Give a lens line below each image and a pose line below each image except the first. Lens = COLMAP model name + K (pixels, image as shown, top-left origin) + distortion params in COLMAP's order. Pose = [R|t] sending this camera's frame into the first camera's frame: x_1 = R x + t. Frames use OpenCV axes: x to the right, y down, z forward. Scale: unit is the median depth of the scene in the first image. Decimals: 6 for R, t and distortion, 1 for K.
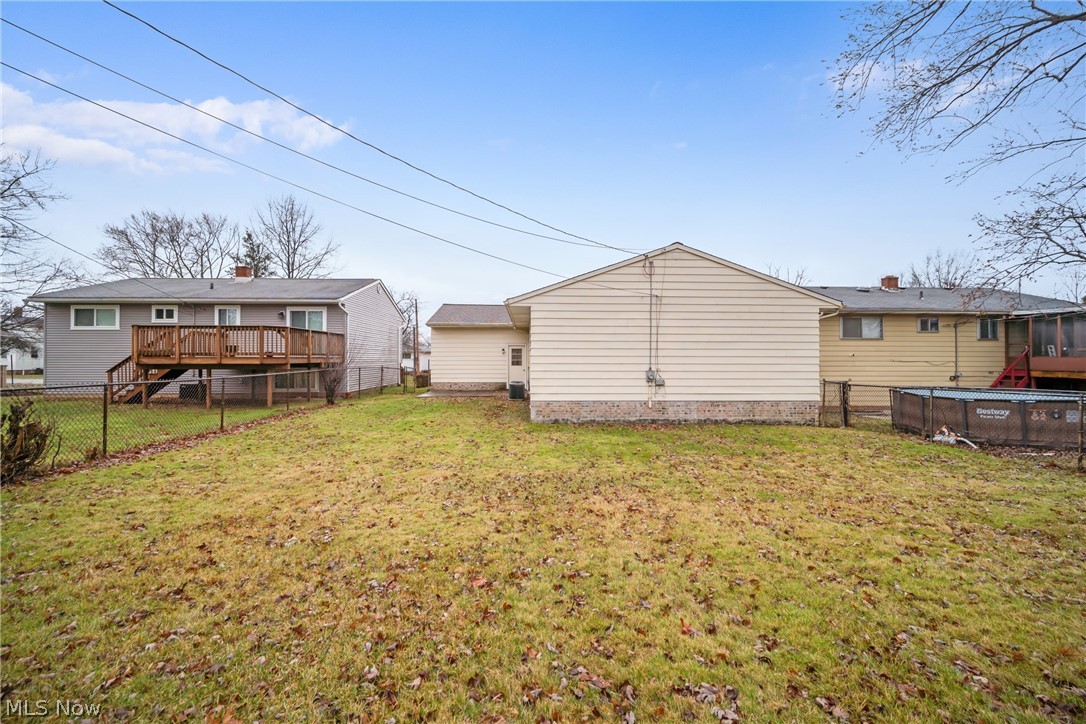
lens RADIAL K [[442.7, 0, 549.0], [0, 442.7, 360.3], [0, 0, 1]] dist [0.001117, -0.000462]
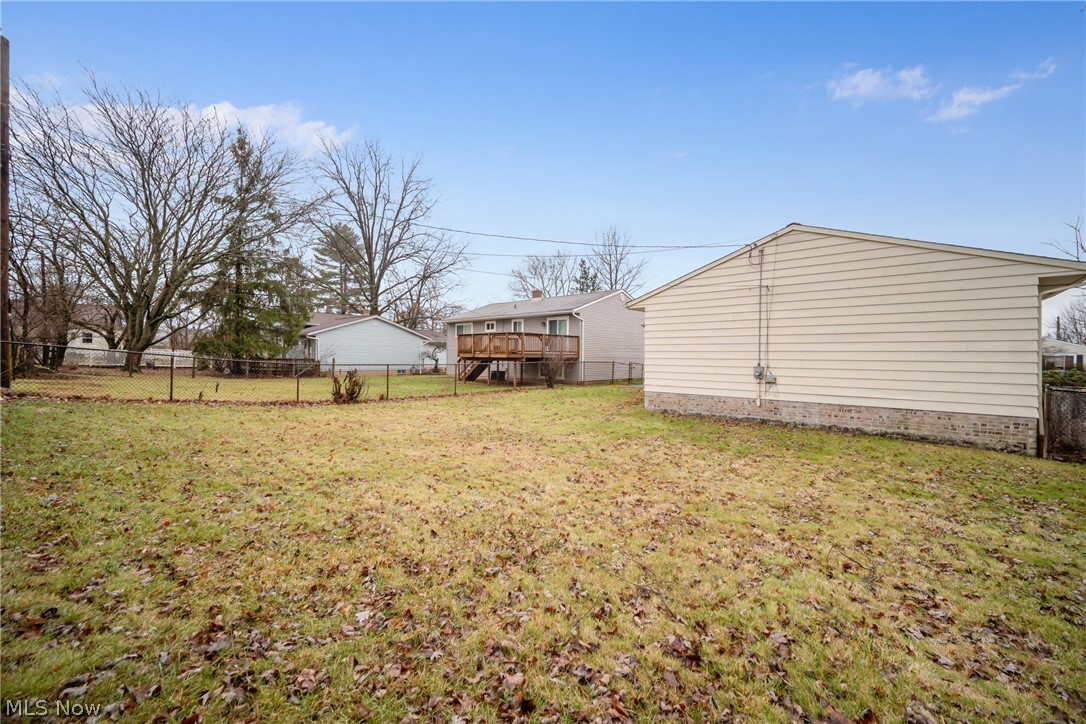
lens RADIAL K [[442.7, 0, 546.4], [0, 442.7, 363.3], [0, 0, 1]] dist [0.001117, -0.000462]
pose [[0.716338, 0.015175, -0.697588, 0.550405], [-0.010557, 0.999885, 0.010910, 0.010515], [0.697674, -0.000451, 0.716416, 0.014750]]
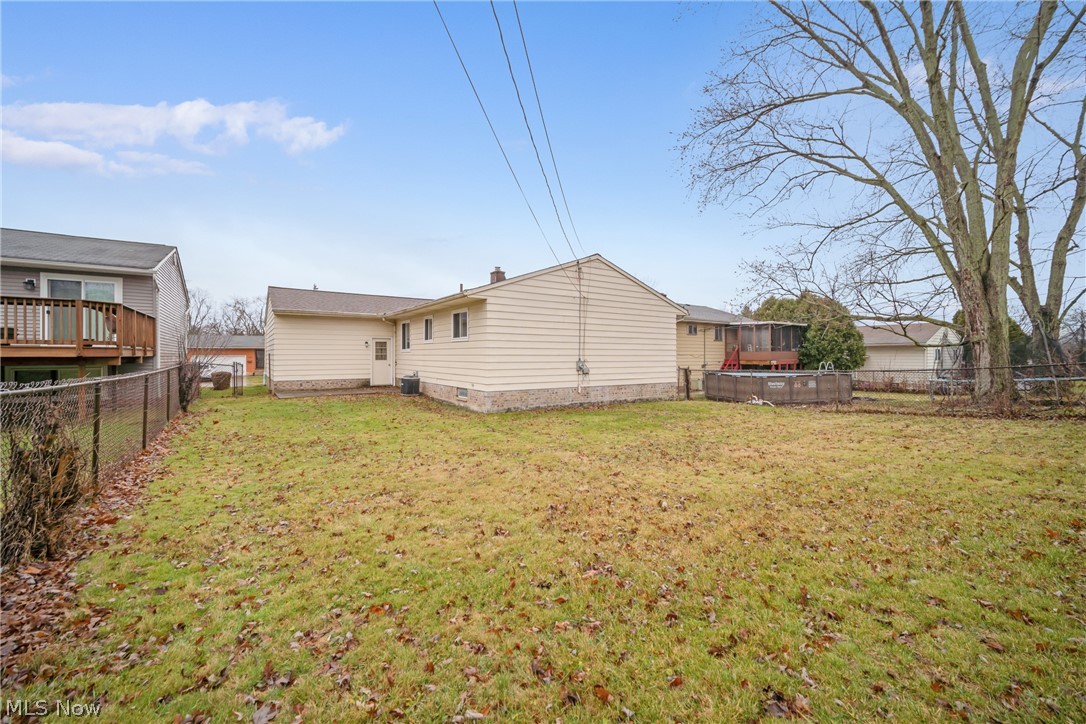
lens RADIAL K [[442.7, 0, 549.9], [0, 442.7, 356.1], [0, 0, 1]] dist [0.001117, -0.000462]
pose [[0.843270, -0.001853, 0.537487, -0.455731], [0.003719, 0.999990, -0.002388, 0.012249], [-0.537478, 0.004013, 0.843268, 0.058671]]
